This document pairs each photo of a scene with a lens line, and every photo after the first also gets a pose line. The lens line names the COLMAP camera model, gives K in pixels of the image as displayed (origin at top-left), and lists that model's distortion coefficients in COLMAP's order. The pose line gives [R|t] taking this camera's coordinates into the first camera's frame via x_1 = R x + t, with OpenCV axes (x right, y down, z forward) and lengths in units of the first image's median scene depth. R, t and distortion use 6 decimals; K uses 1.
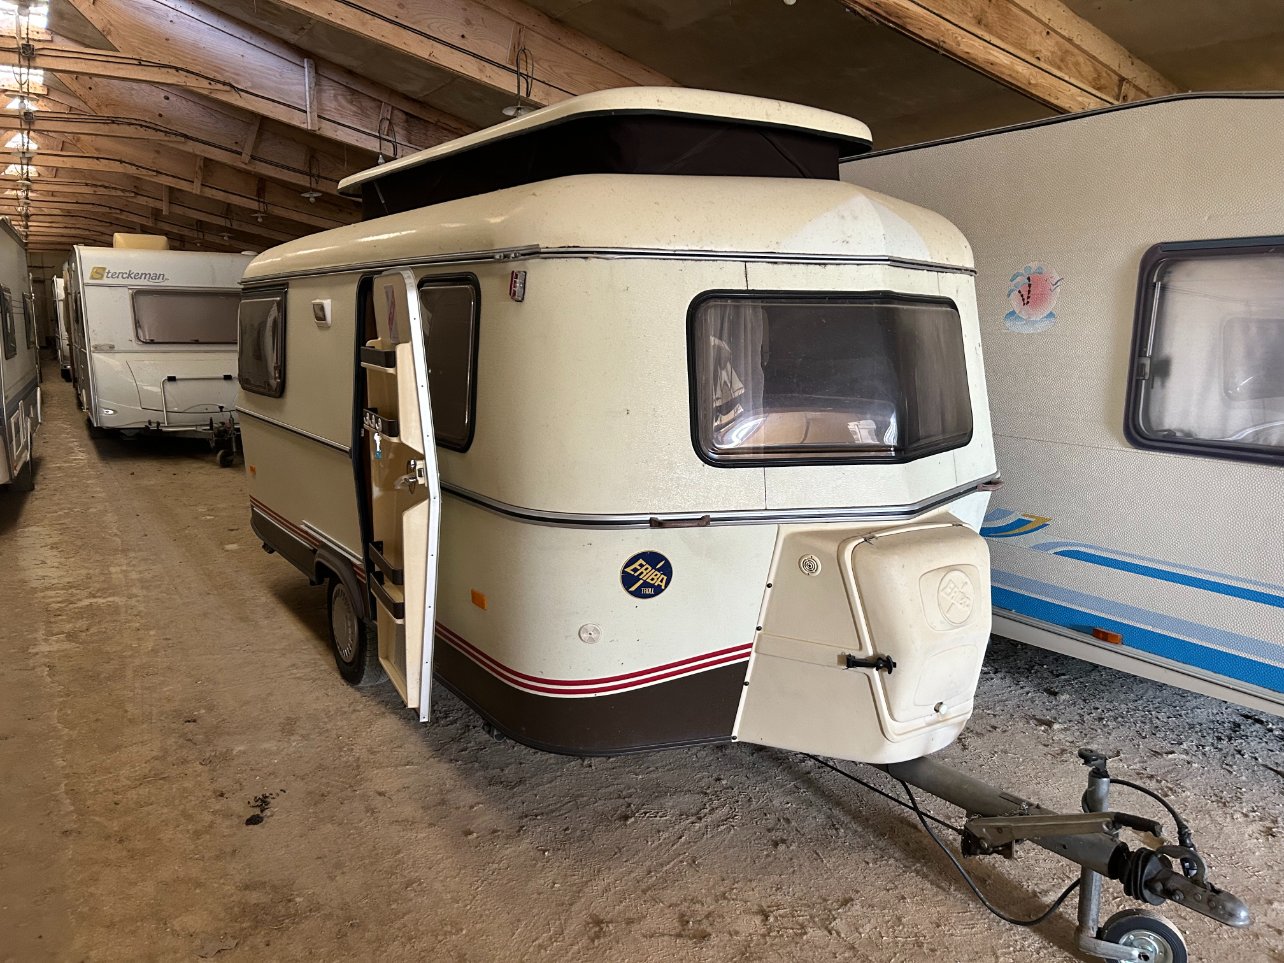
lens RADIAL K [[983.8, 0, 643.2], [0, 983.8, 484.4], [0, 0, 1]] dist [0.000627, -0.000703]
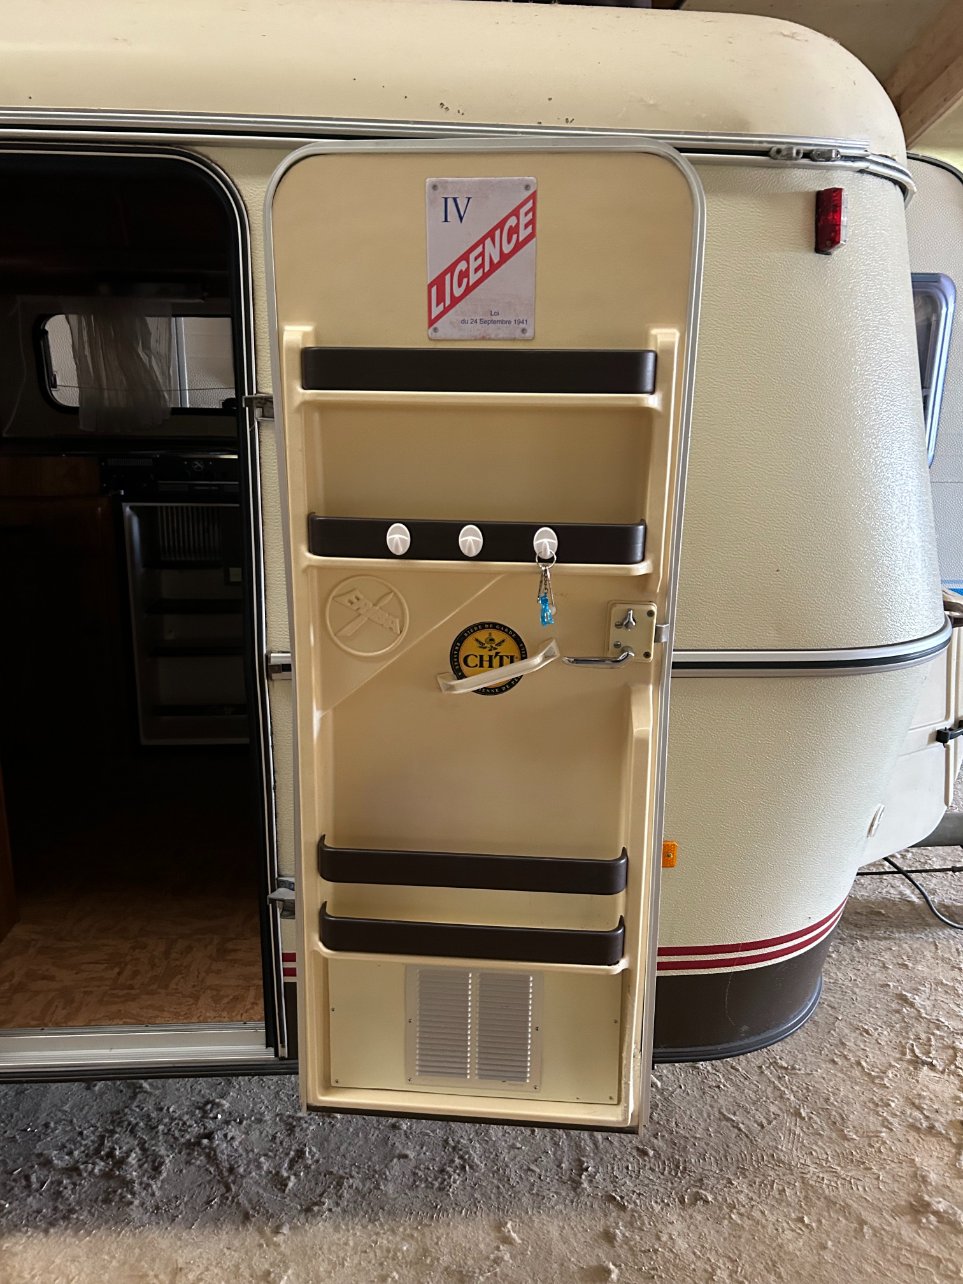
lens RADIAL K [[983.8, 0, 480.5], [0, 983.8, 641.8], [0, 0, 1]] dist [0.000627, -0.000703]
pose [[0.501761, -0.225066, 0.835213, -0.652204], [0.138064, 0.974017, 0.179527, -0.104182], [-0.853917, 0.025233, 0.519797, 0.847955]]
